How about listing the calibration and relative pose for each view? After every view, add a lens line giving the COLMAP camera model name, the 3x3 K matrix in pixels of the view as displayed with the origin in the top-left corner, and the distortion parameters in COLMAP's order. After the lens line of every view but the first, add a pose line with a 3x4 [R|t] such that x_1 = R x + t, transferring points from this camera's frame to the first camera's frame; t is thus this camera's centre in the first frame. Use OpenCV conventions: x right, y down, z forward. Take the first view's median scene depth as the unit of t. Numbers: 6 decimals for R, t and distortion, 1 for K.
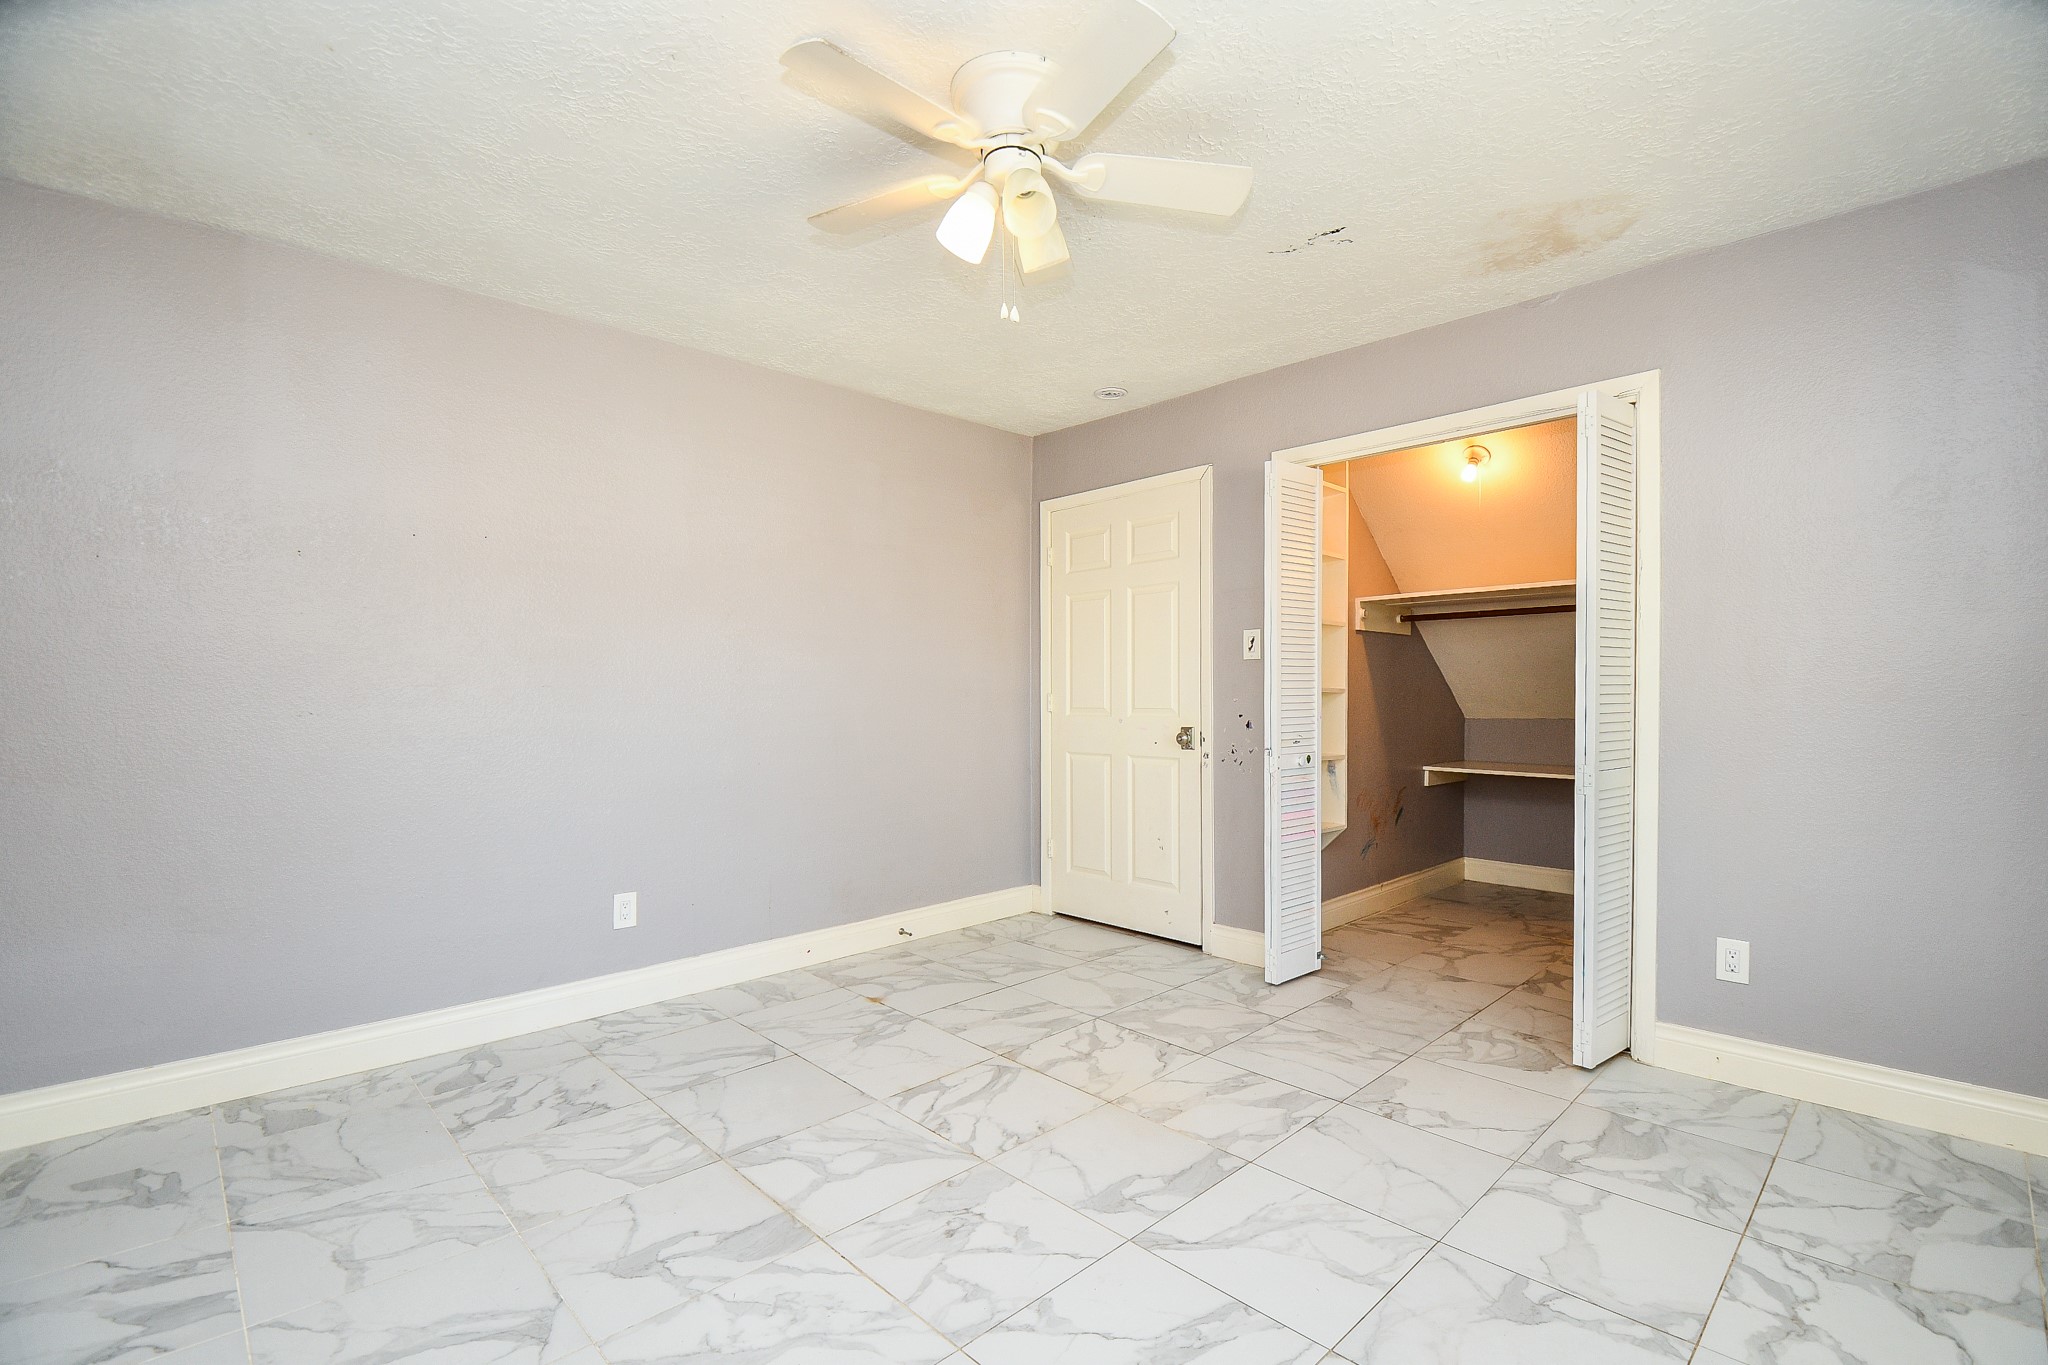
lens RADIAL K [[916.0, 0, 1033.5], [0, 916.0, 695.0], [0, 0, 1]] dist [0.001867, -0.017090]
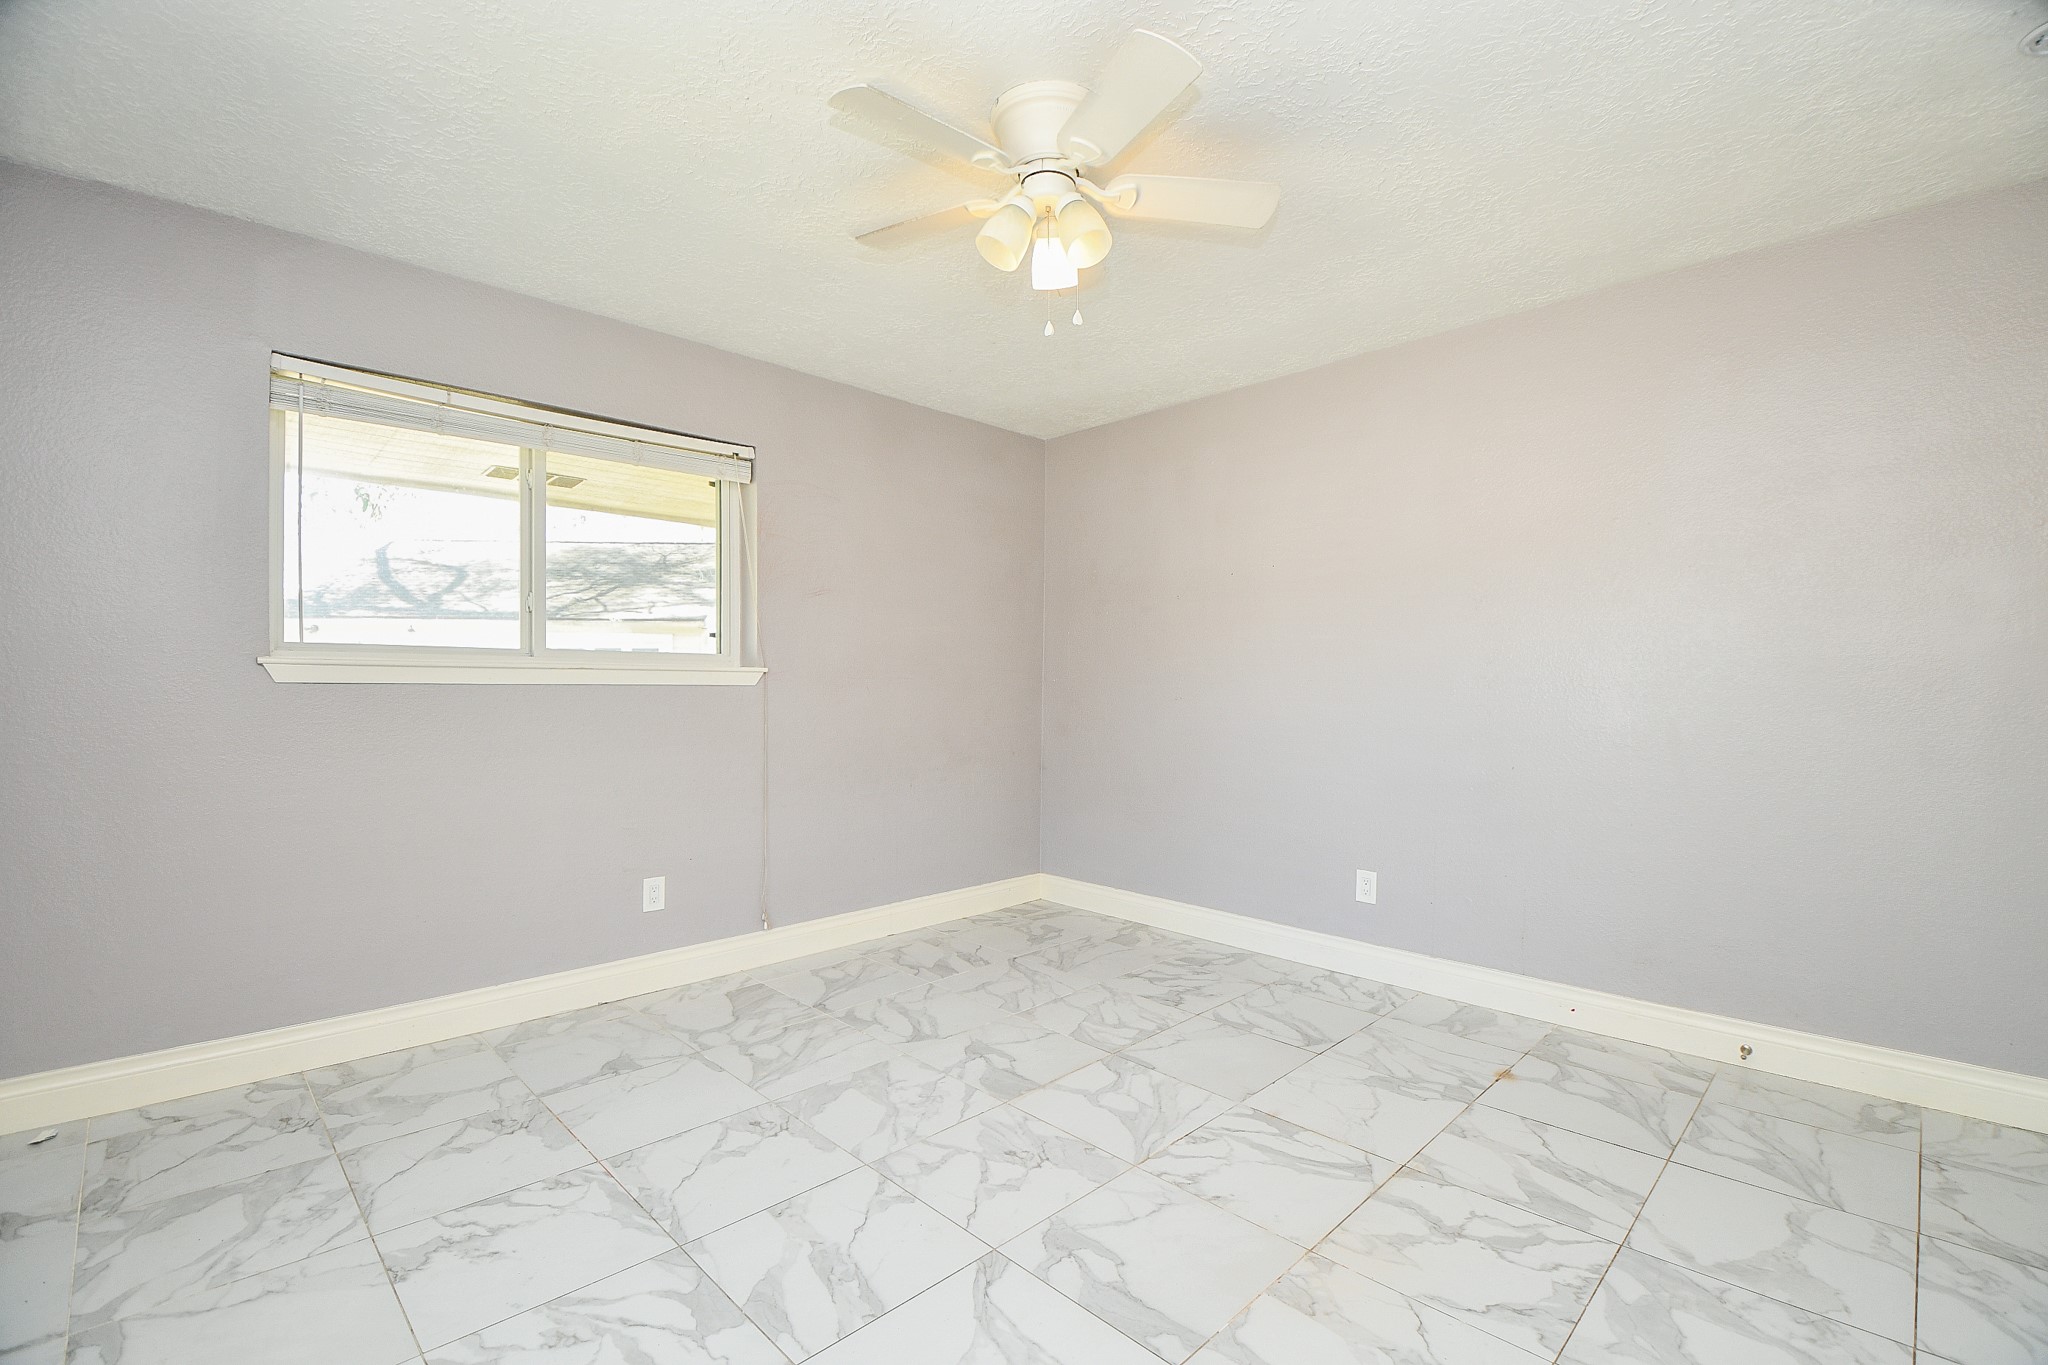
lens RADIAL K [[916.0, 0, 1033.5], [0, 916.0, 695.0], [0, 0, 1]] dist [0.001867, -0.017090]
pose [[0.009960, 0.020873, -0.999733, 0.773331], [-0.009644, 0.999738, 0.020777, -0.008341], [0.999904, 0.009435, 0.010159, 0.747520]]
